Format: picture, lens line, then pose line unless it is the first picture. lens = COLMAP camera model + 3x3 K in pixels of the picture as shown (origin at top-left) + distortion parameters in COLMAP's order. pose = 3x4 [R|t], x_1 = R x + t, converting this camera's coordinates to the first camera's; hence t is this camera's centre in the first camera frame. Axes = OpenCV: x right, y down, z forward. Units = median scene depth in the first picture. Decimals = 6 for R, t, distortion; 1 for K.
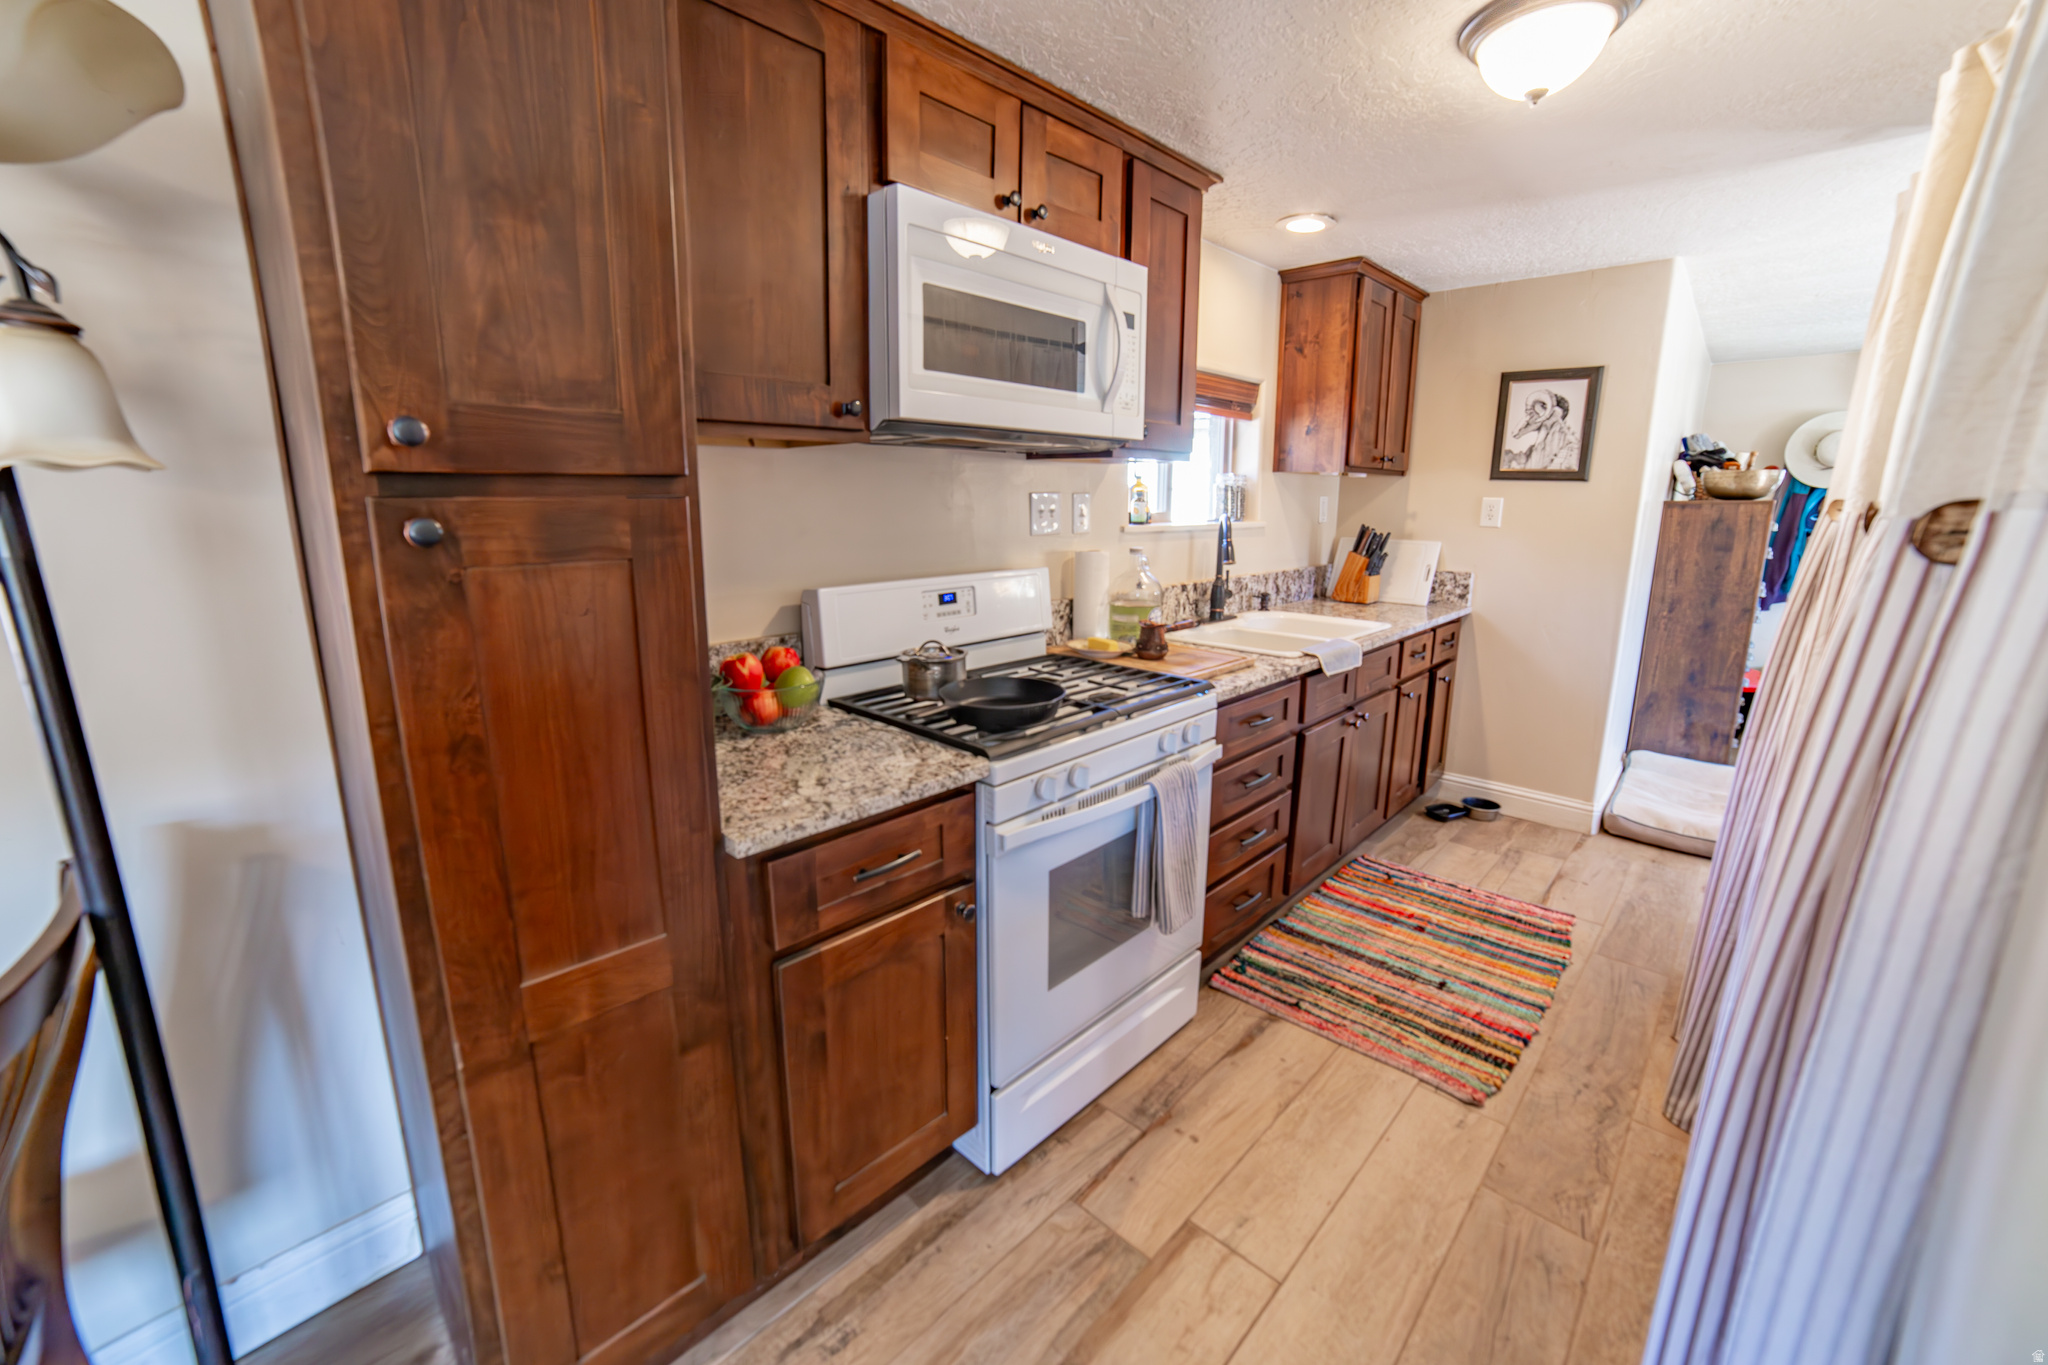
lens RADIAL K [[812.8, 0, 1019.9], [0, 812.8, 665.2], [0, 0, 1]] dist [-0.081944, 0.031630]
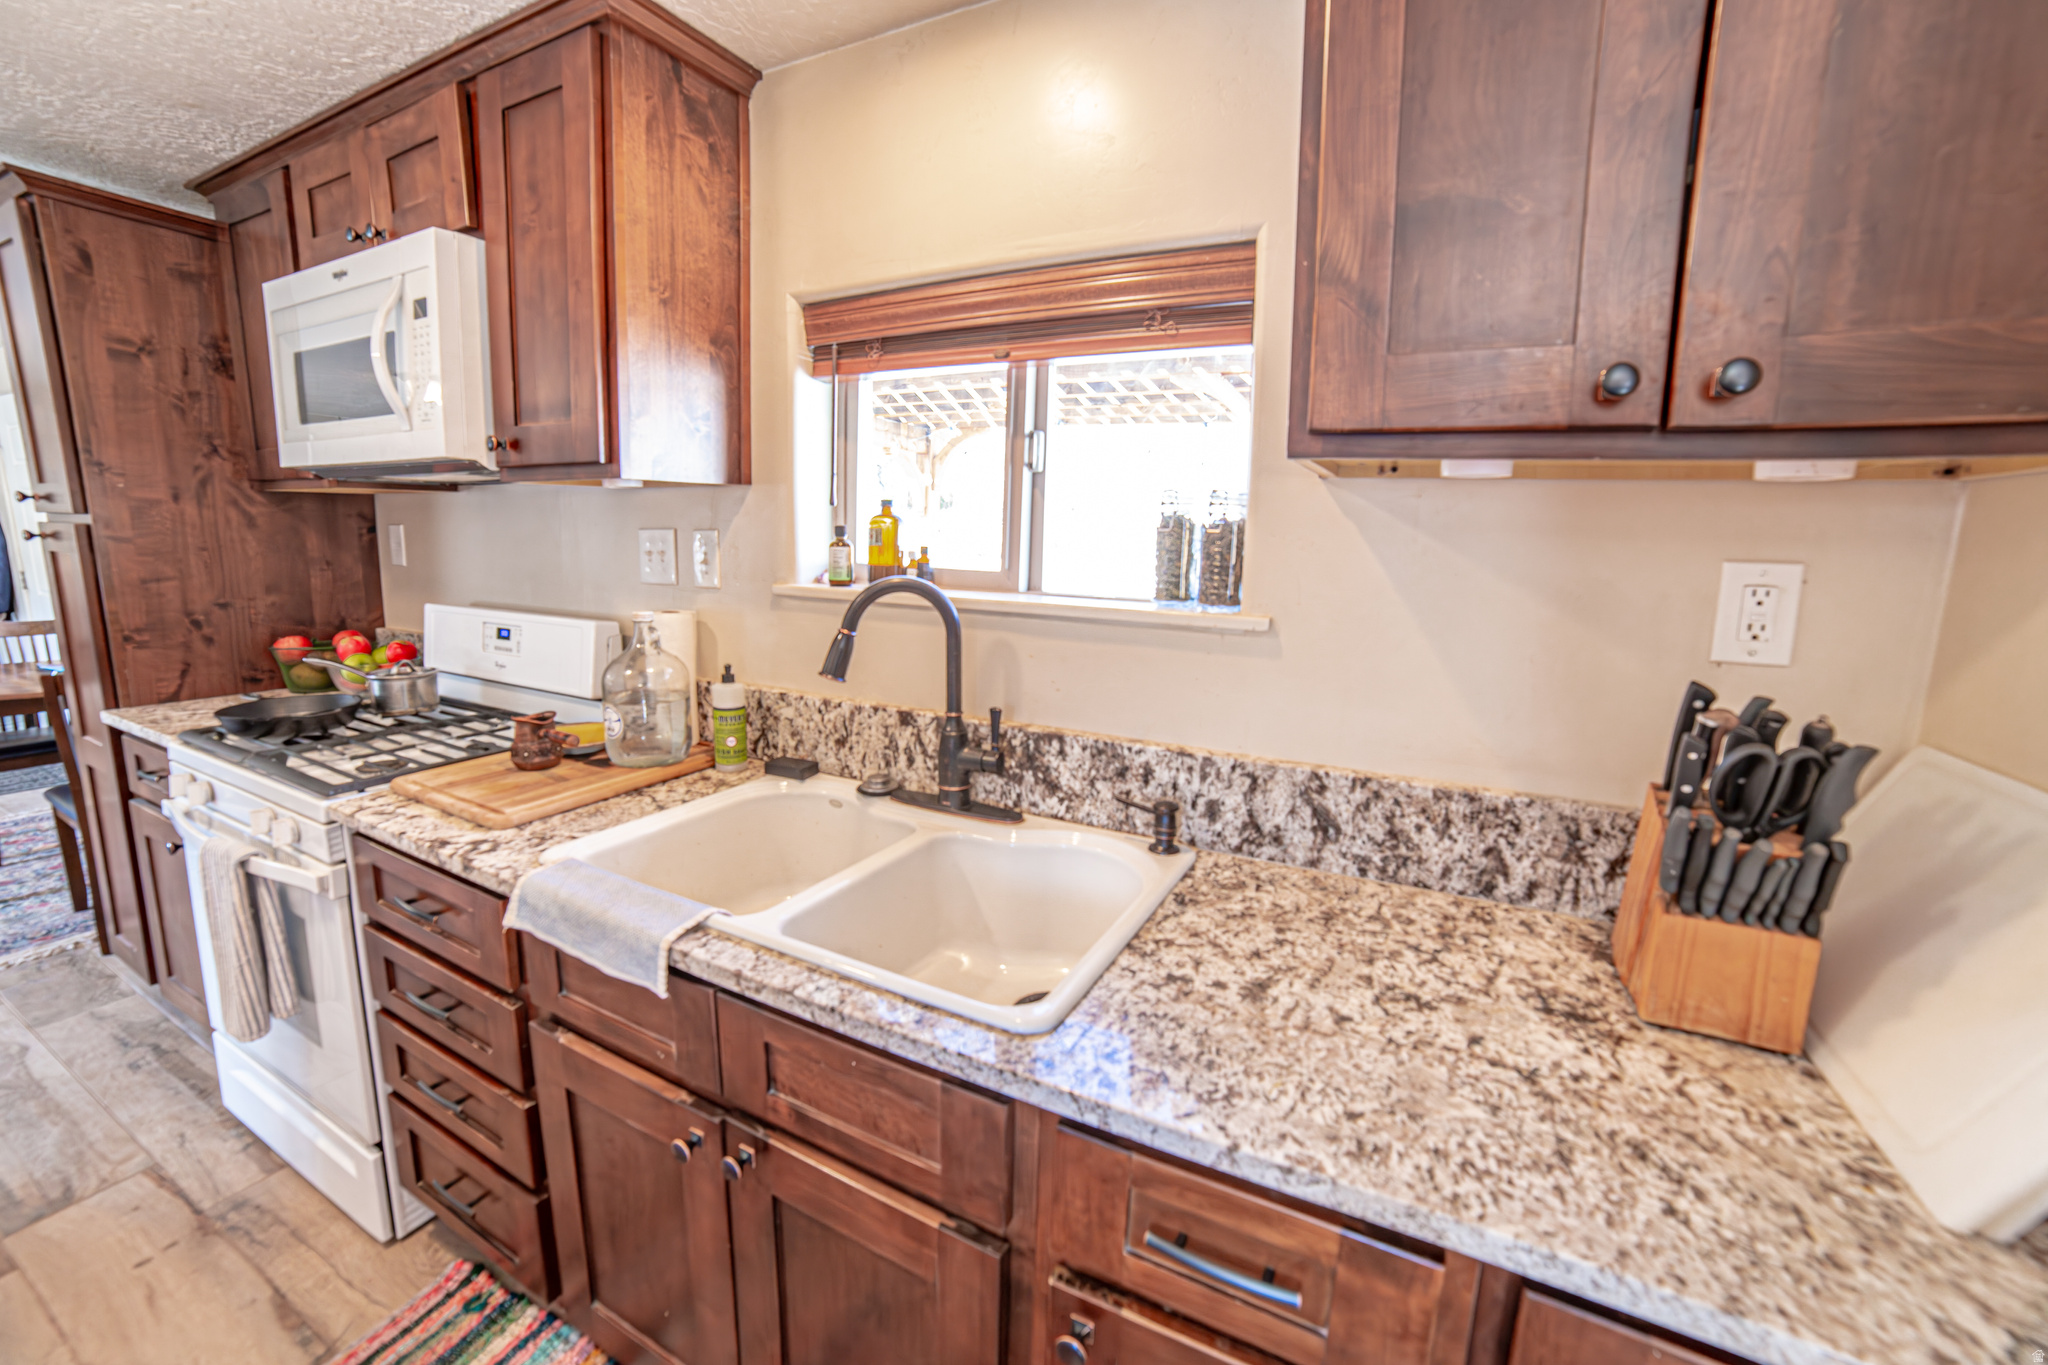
lens RADIAL K [[812.8, 0, 1019.9], [0, 812.8, 665.2], [0, 0, 1]] dist [-0.081944, 0.031630]
pose [[0.278682, 0.155395, -0.947728, 0.862446], [-0.221986, 0.970522, 0.093857, -0.235551], [0.934376, 0.184226, 0.304963, 1.109339]]
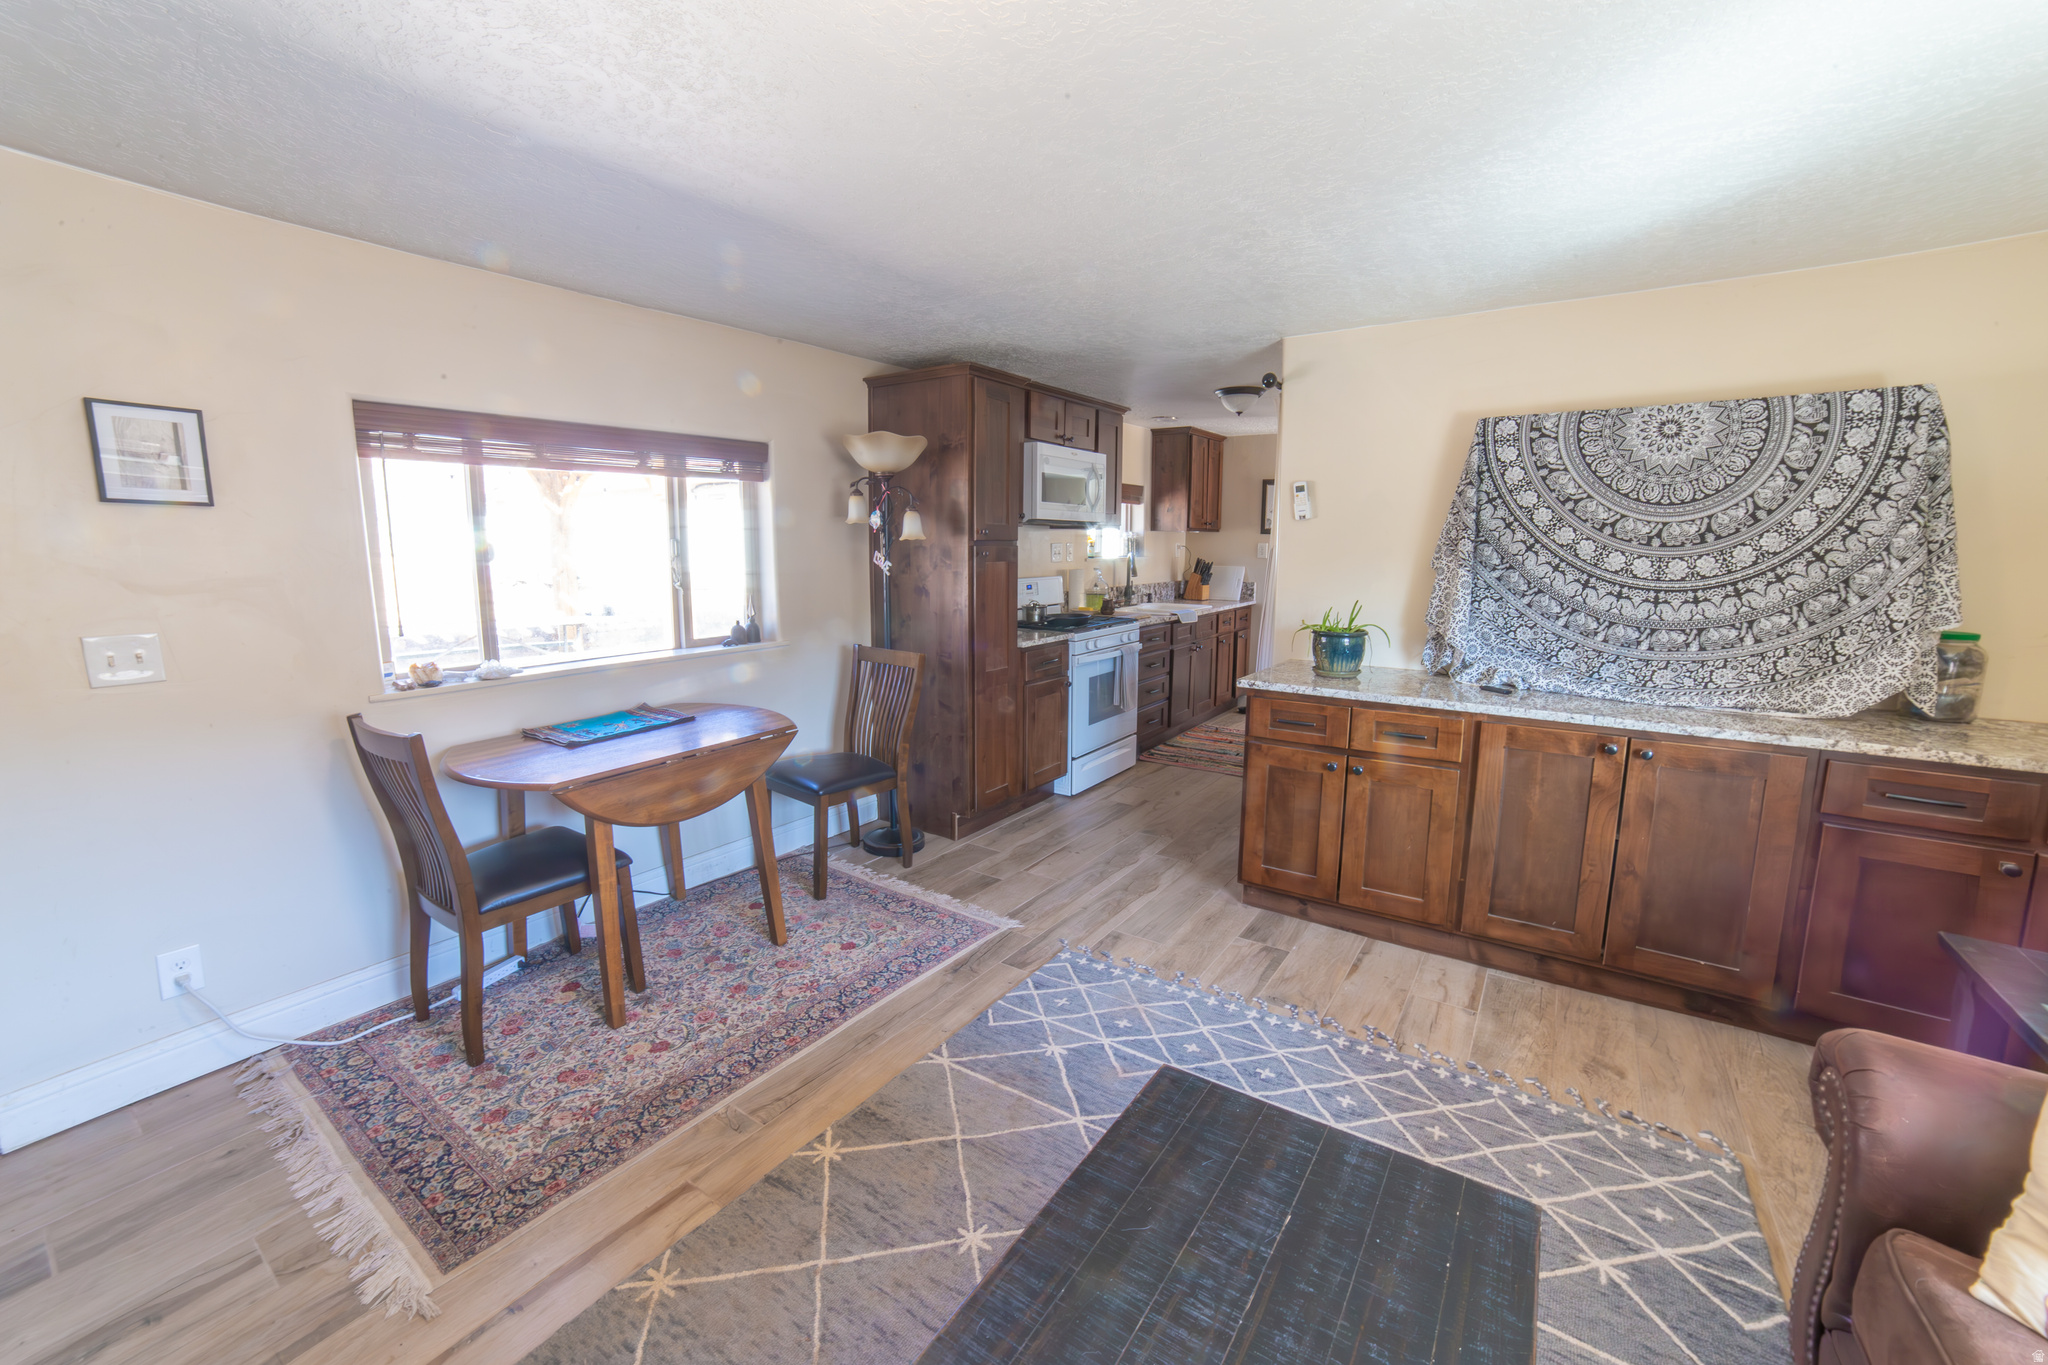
lens RADIAL K [[812.8, 0, 1019.9], [0, 812.8, 665.2], [0, 0, 1]] dist [-0.081944, 0.031630]
pose [[0.986871, -0.027228, 0.159199, -0.427784], [0.035534, 0.998139, -0.049562, 0.226049], [-0.157554, 0.054569, 0.986002, -1.153381]]
